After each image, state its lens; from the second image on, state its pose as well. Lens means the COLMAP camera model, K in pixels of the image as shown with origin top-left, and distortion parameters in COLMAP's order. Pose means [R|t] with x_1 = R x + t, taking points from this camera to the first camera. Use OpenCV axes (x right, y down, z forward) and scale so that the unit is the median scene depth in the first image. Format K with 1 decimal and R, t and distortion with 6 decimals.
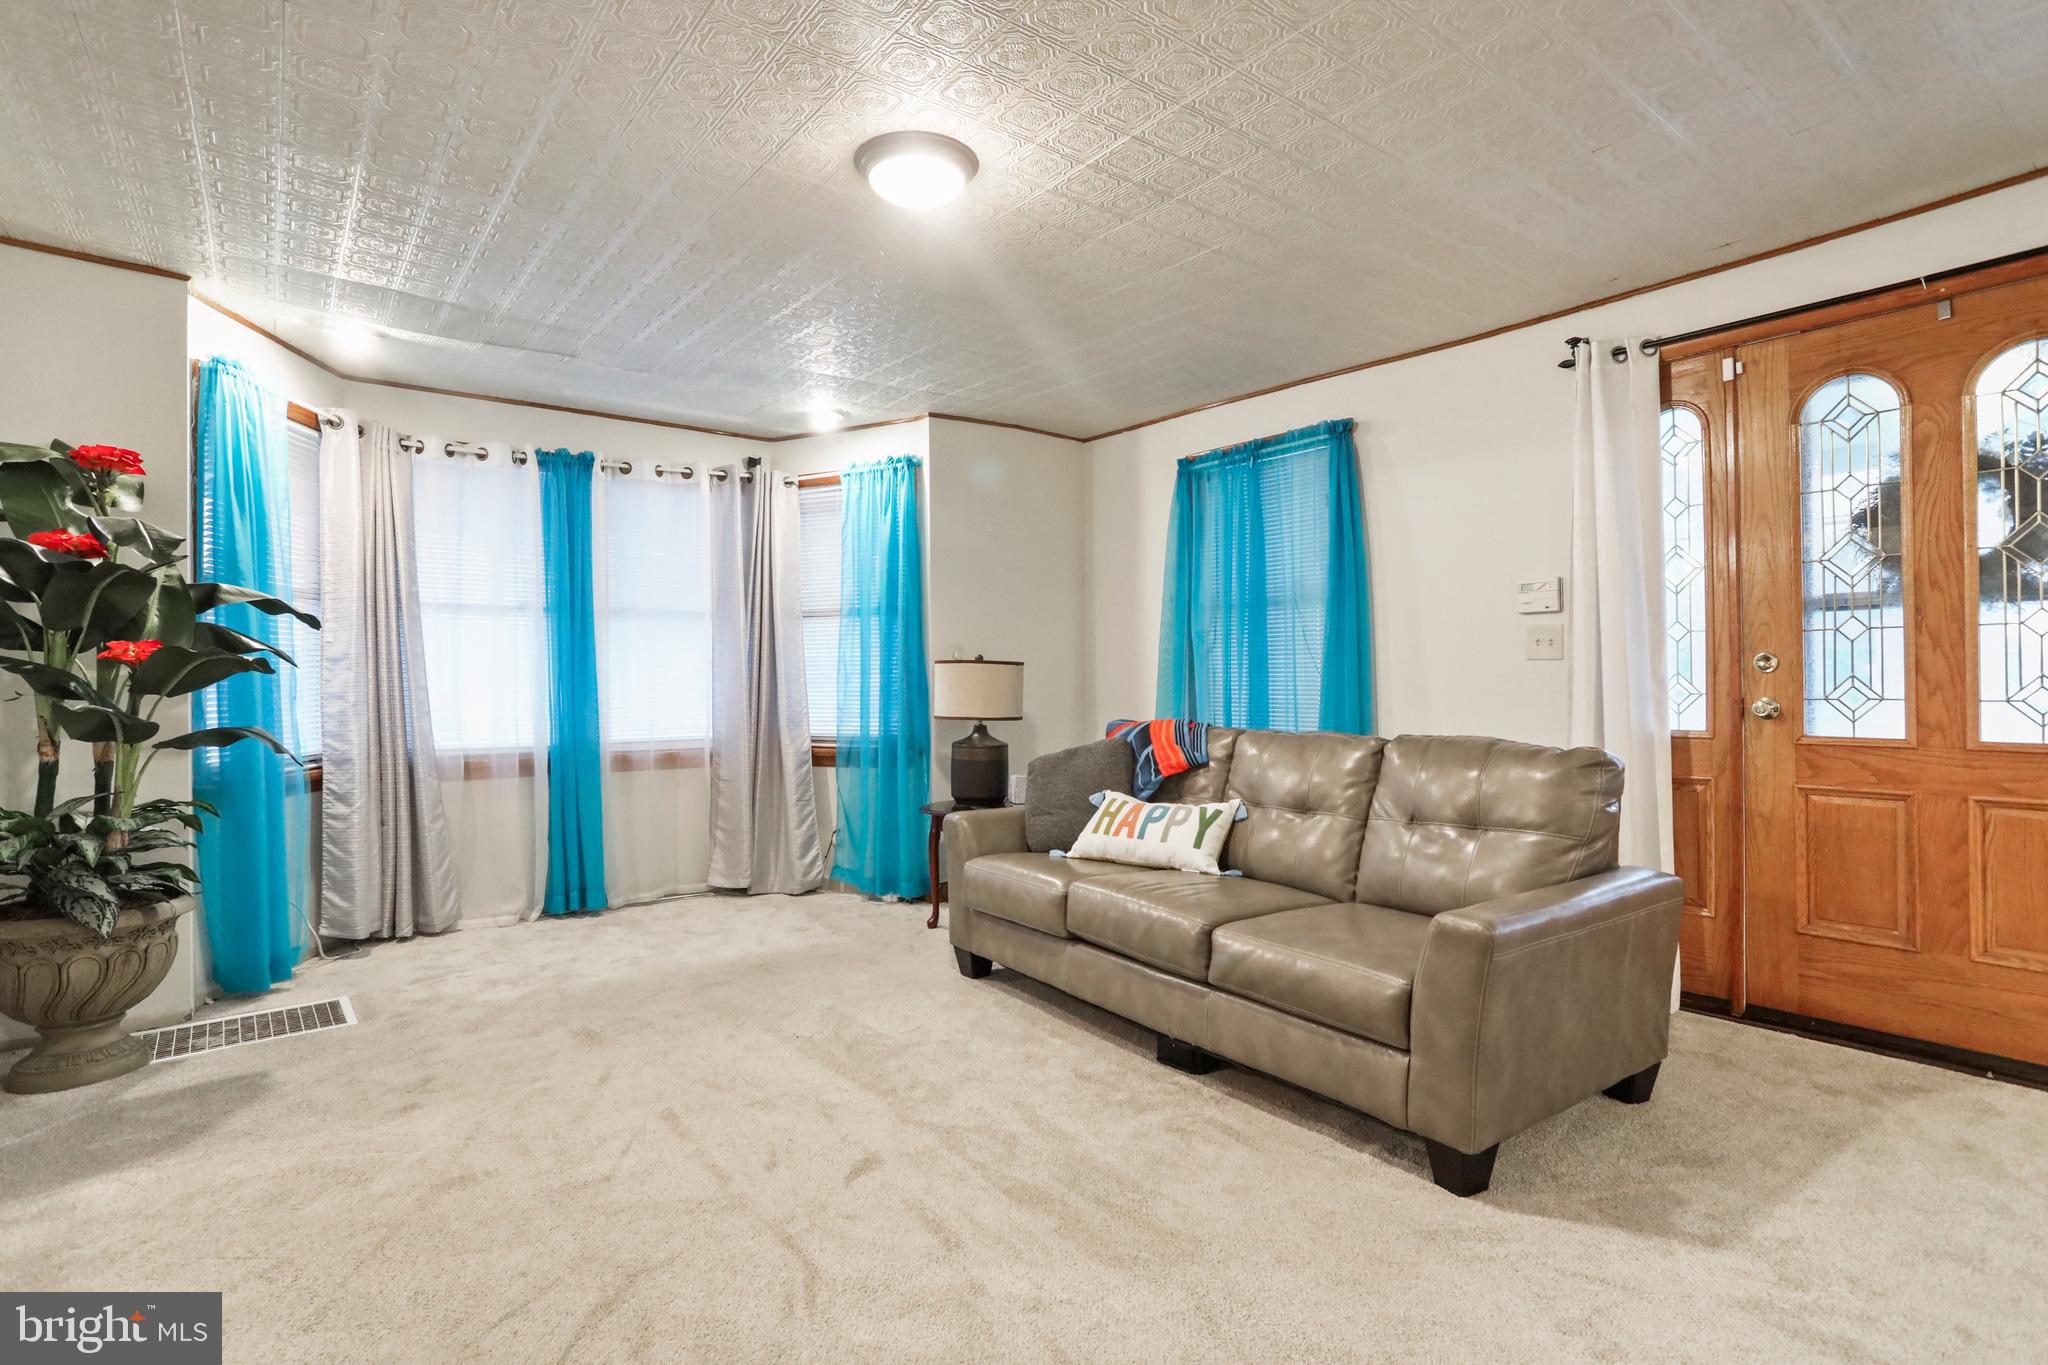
lens RADIAL K [[996.4, 0, 1024.0], [0, 996.4, 682.5], [0, 0, 1]] dist [-0.065832, 0.039355]
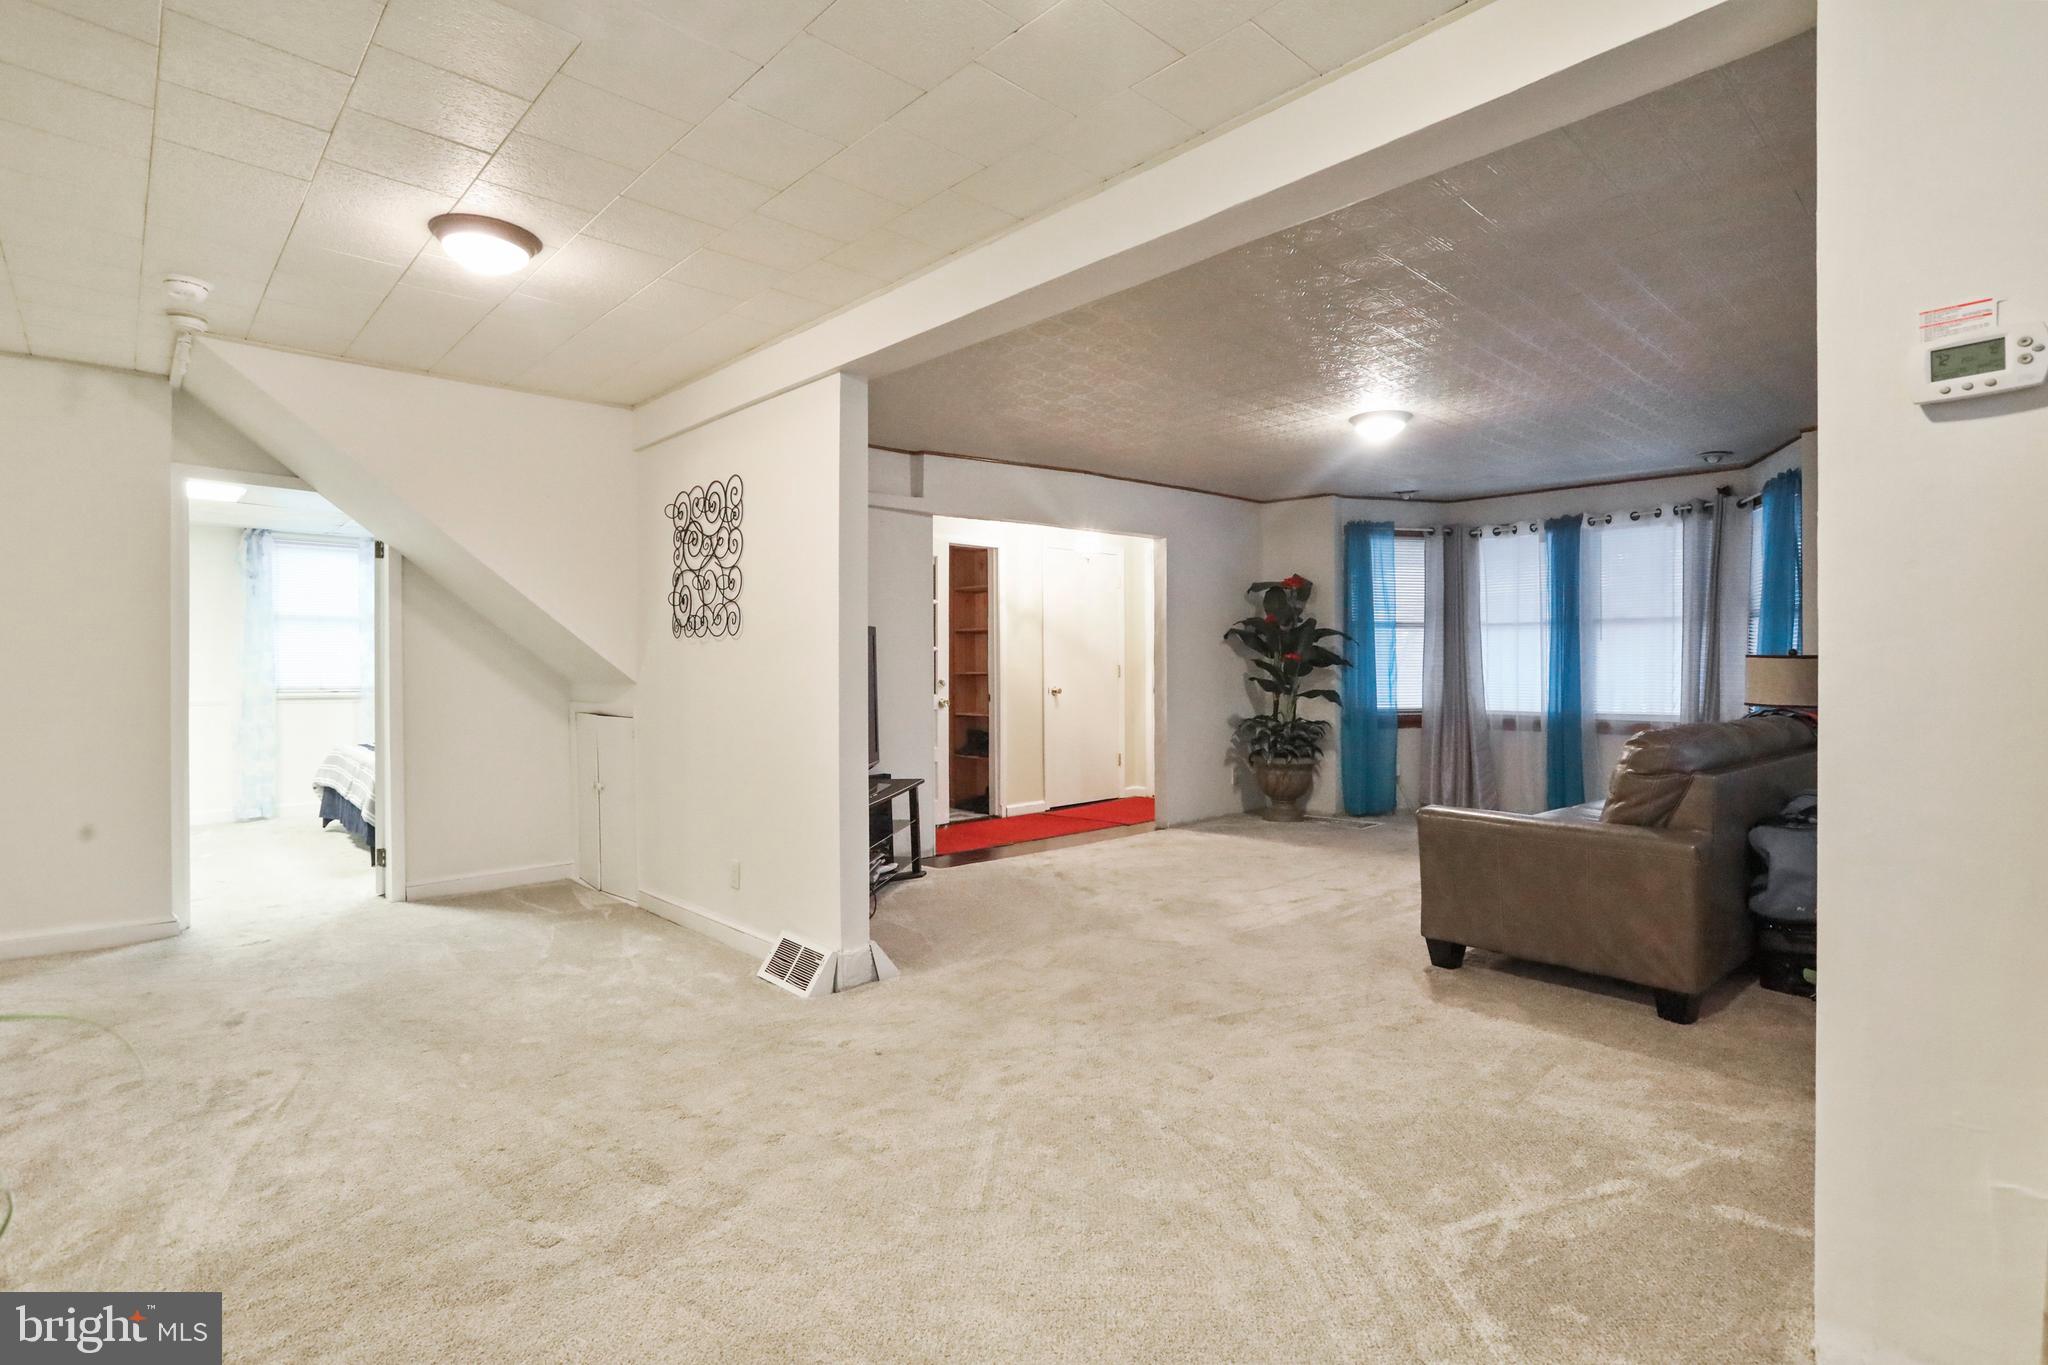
lens RADIAL K [[993.3, 0, 1024.0], [0, 993.3, 682.5], [0, 0, 1]] dist [-0.072423, 0.037977]
pose [[0.086242, 0.018585, -0.996101, 1.314304], [-0.000469, 0.999827, 0.018613, -0.013344], [0.996274, -0.001138, 0.086236, 0.063632]]
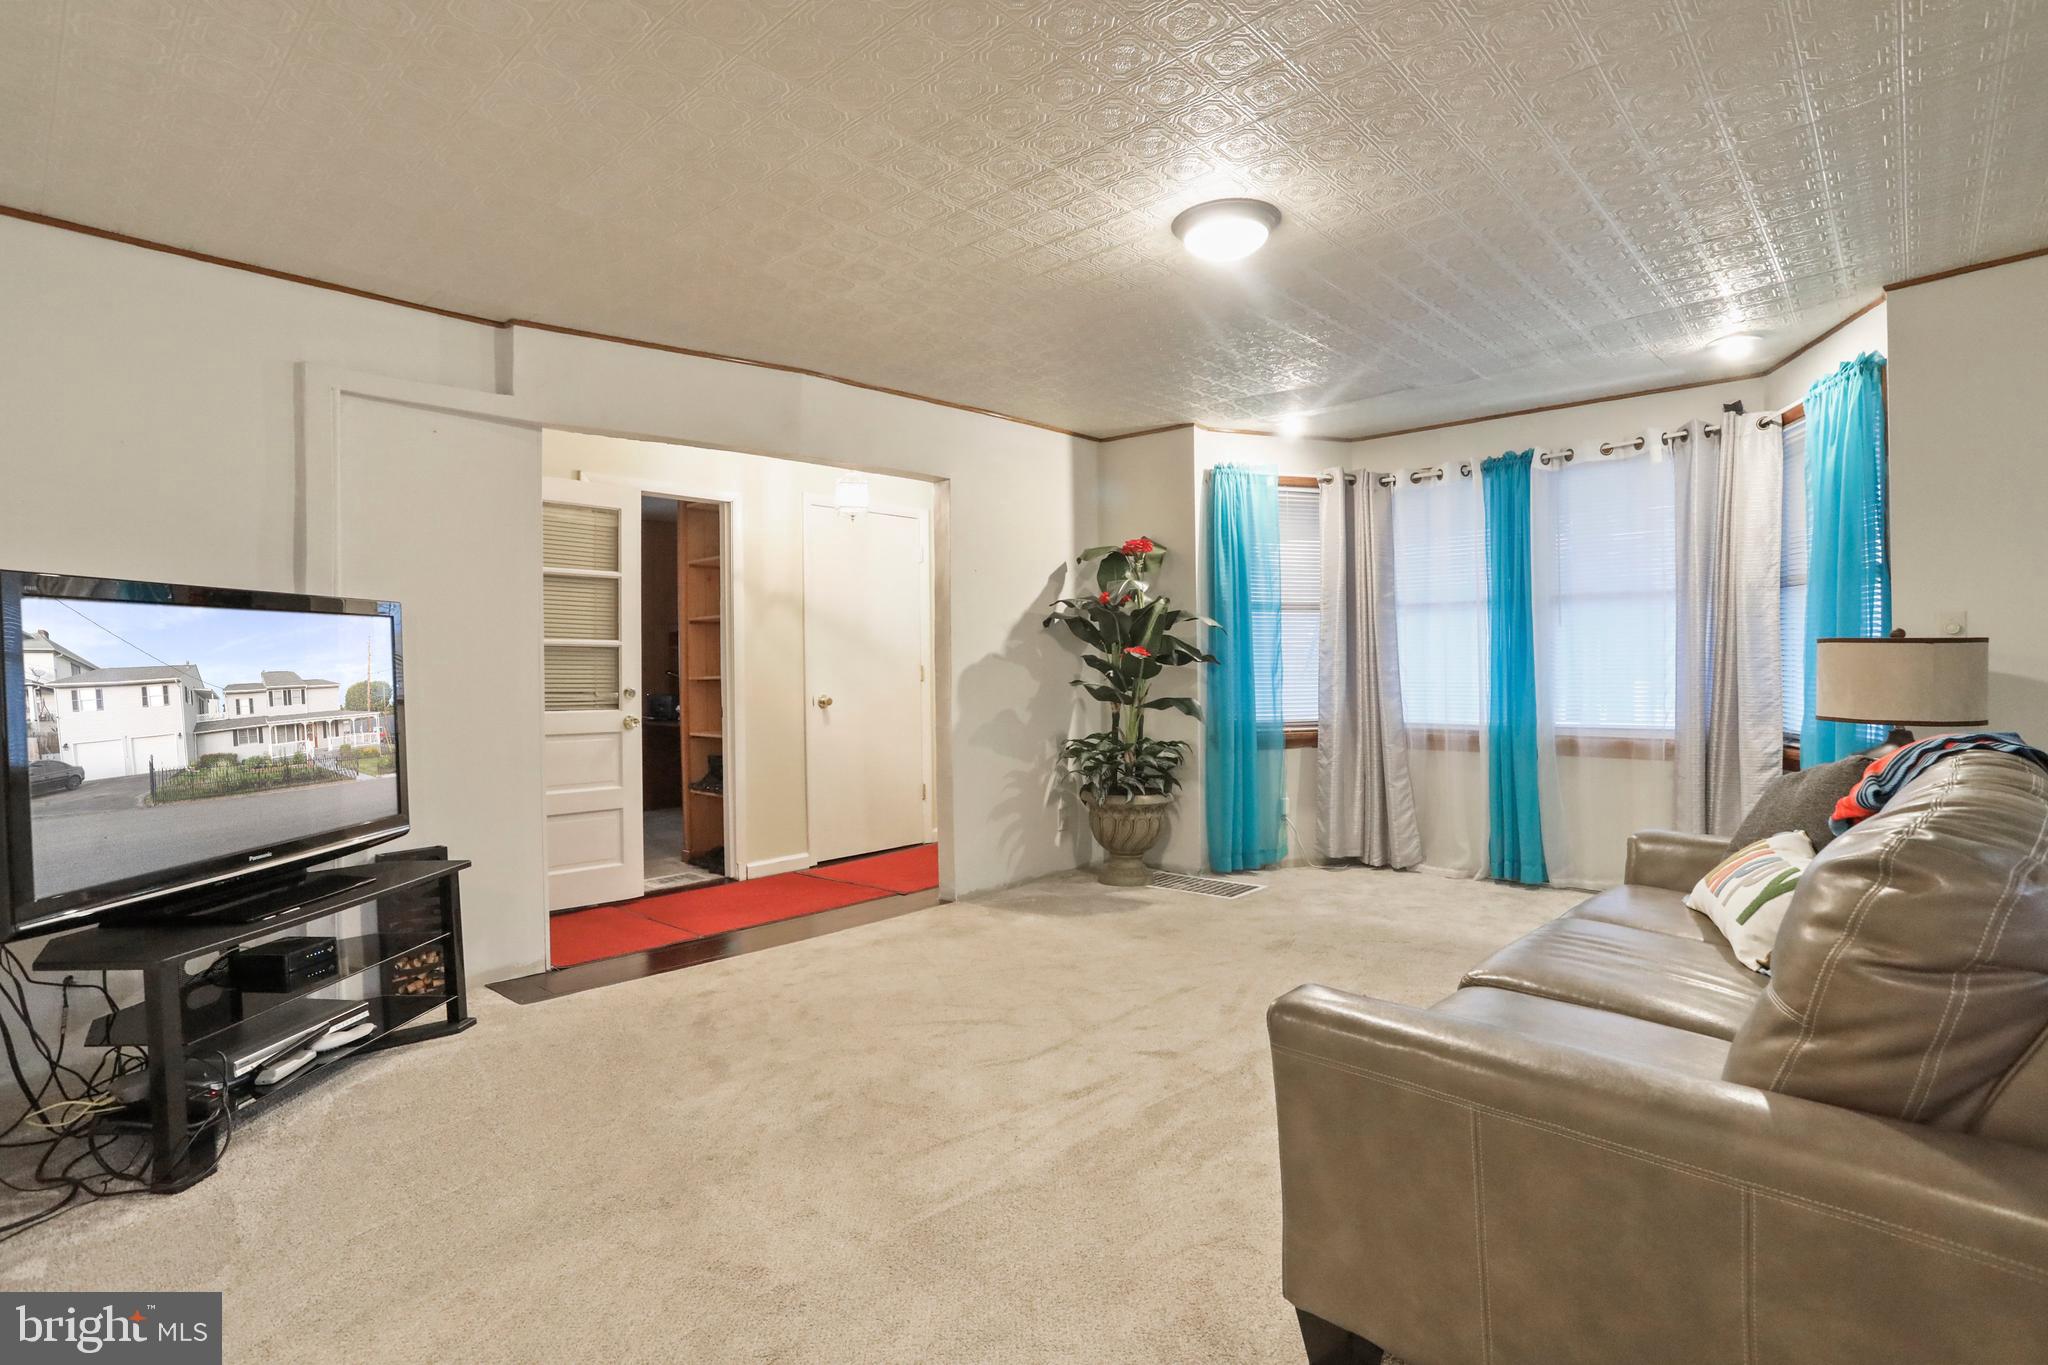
lens RADIAL K [[993.3, 0, 1024.0], [0, 993.3, 682.5], [0, 0, 1]] dist [-0.072423, 0.037977]
pose [[0.168674, 0.014569, -0.985564, 0.696187], [0.006655, 0.999851, 0.015919, -0.006932], [0.985649, -0.009244, 0.168552, 0.403001]]
